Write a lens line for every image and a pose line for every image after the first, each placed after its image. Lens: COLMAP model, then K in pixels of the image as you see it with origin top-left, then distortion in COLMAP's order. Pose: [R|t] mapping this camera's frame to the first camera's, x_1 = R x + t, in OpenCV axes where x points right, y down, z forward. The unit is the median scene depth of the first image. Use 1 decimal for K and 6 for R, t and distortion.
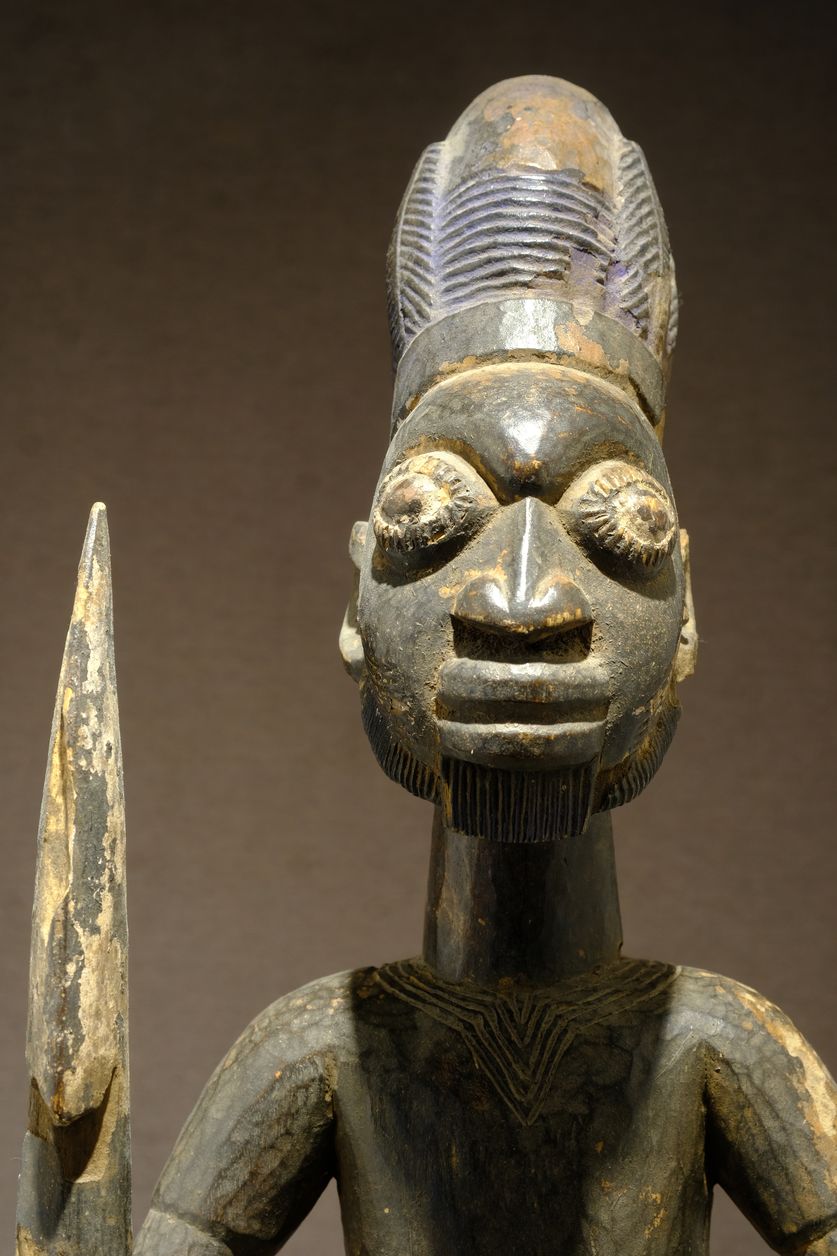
lens RADIAL K [[3753.7, 0, 418.5], [0, 3753.7, 628.0], [0, 0, 1]] dist [0.120454, 1.130479]
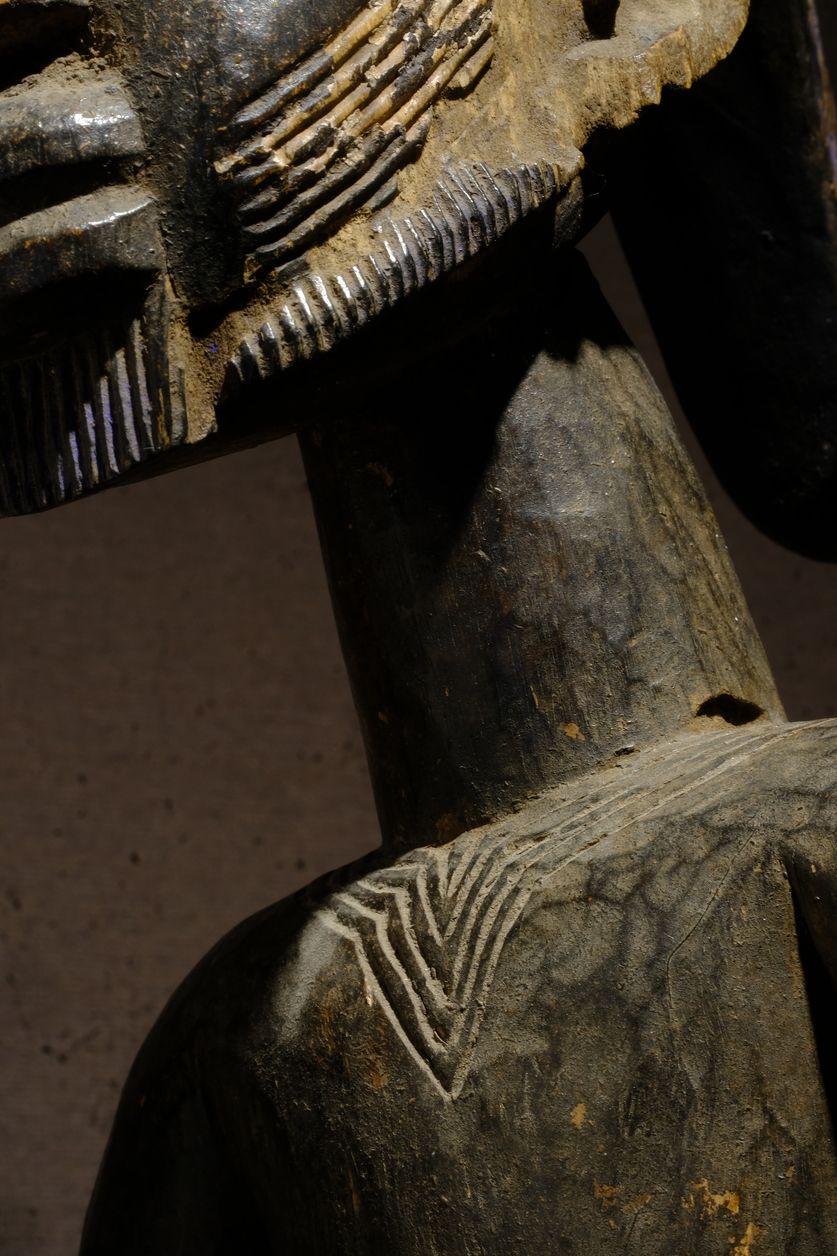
lens RADIAL K [[3964.5, 0, 418.1], [0, 3964.5, 651.2], [0, 0, 1]] dist [0.157409, 0.785665]
pose [[0.782110, -0.255226, -0.568475, 0.326242], [0.207548, 0.966880, -0.148551, 0.151353], [0.587561, -0.001803, 0.809178, 0.592014]]
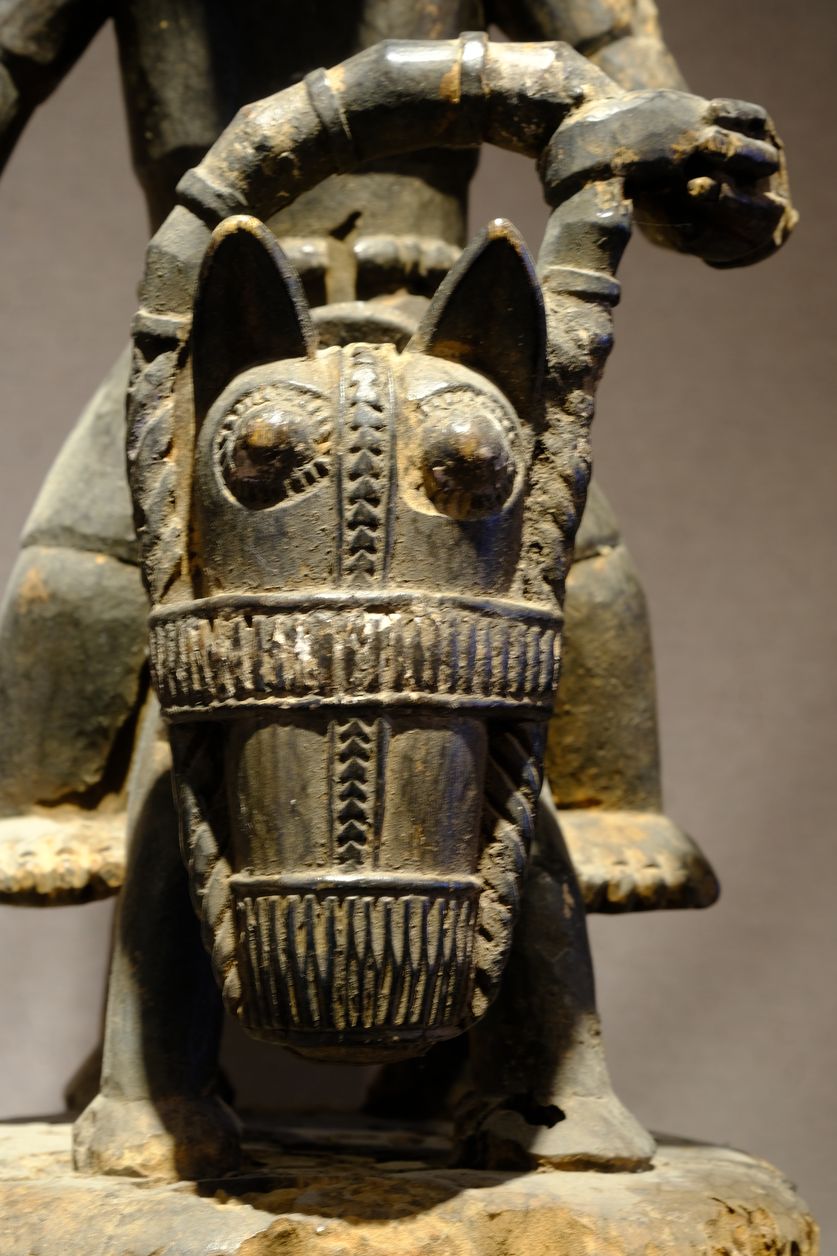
lens RADIAL K [[3753.7, 0, 418.5], [0, 3753.7, 628.0], [0, 0, 1]] dist [0.120454, 1.130479]
pose [[0.997991, 0.003877, 0.063234, -0.003749], [-0.007653, 0.998194, 0.059580, 0.257350], [-0.062889, -0.059944, 0.996219, -0.013887]]
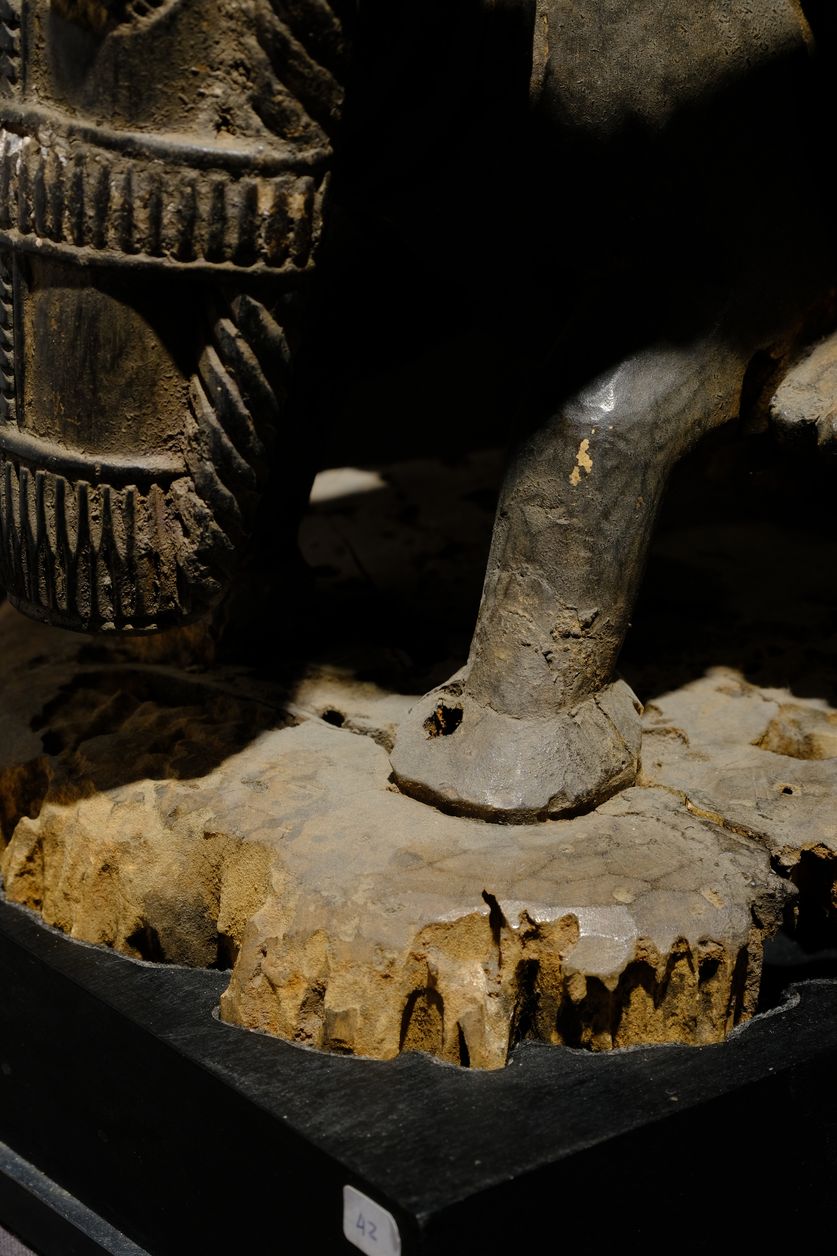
lens RADIAL K [[3753.7, 0, 418.5], [0, 3753.7, 628.0], [0, 0, 1]] dist [0.120454, 1.130479]
pose [[0.598708, 0.305188, -0.740547, 0.626126], [0.066083, 0.902592, 0.425395, 0.096965], [0.798237, -0.303625, 0.520221, 0.502920]]
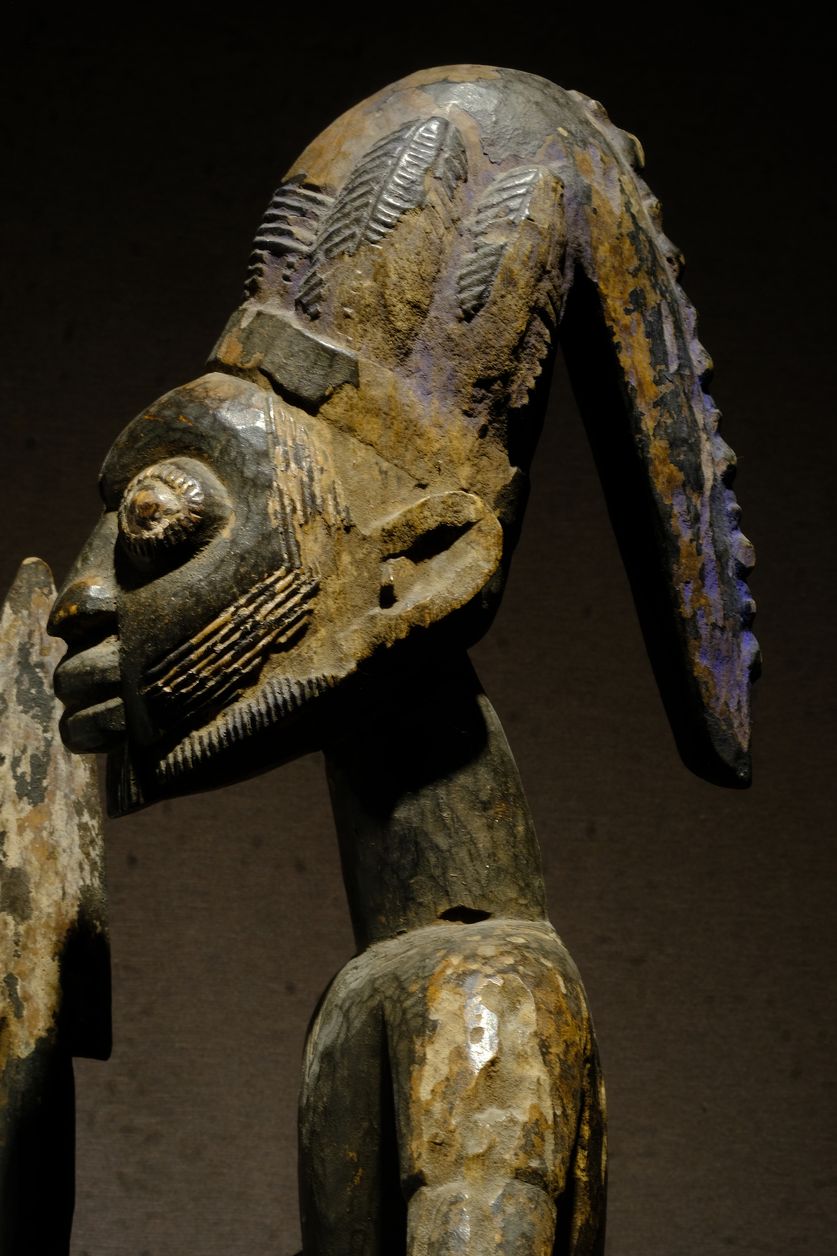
lens RADIAL K [[3753.7, 0, 418.5], [0, 3753.7, 628.0], [0, 0, 1]] dist [0.120454, 1.130479]
pose [[0.246938, -0.096228, -0.964242, 1.070079], [0.079156, 0.993735, -0.078900, 0.091374], [0.965793, -0.056842, 0.253008, 0.771319]]
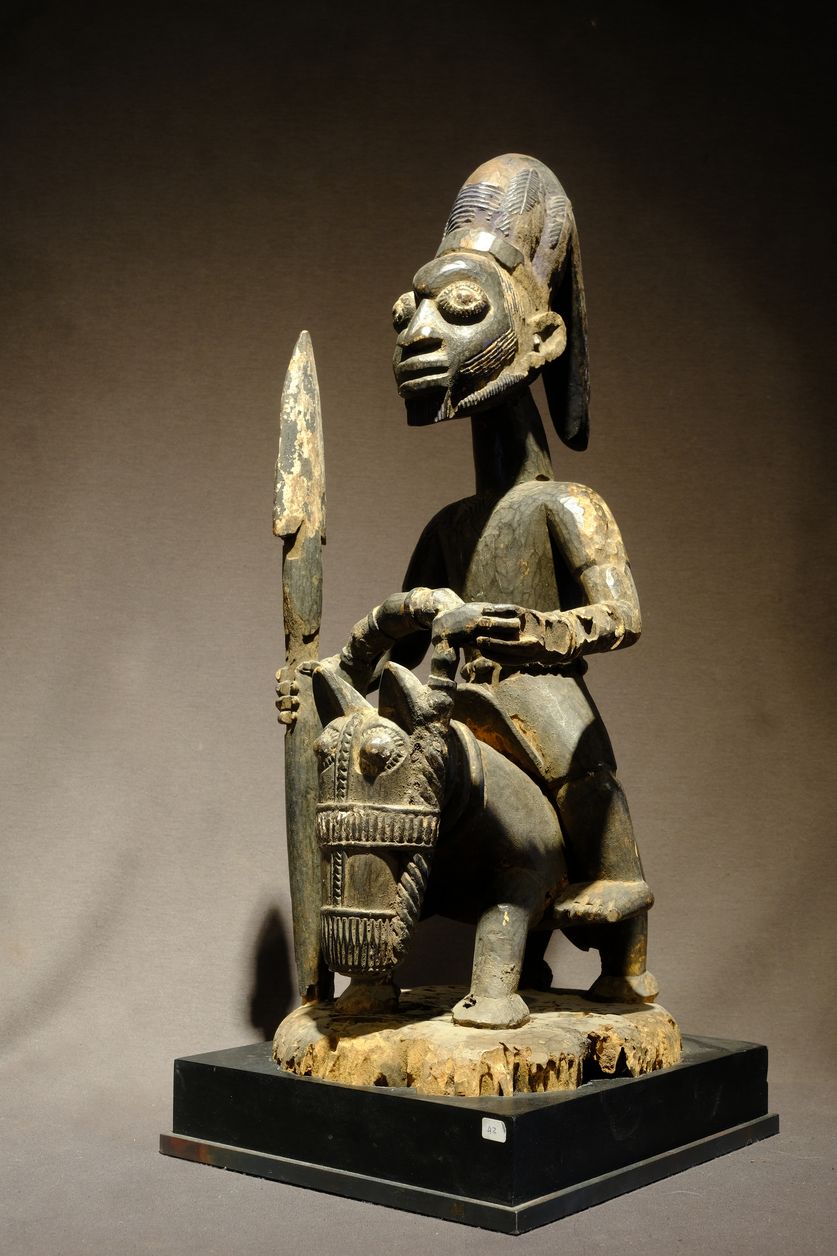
lens RADIAL K [[1569.5, 0, 418.5], [0, 1569.5, 628.0], [0, 0, 1]] dist [-0.102492, 0.474882]
pose [[0.762943, -0.069660, -0.642702, 0.699637], [0.063579, 0.997443, -0.032636, 0.226784], [0.643332, -0.015963, 0.765421, 0.129291]]
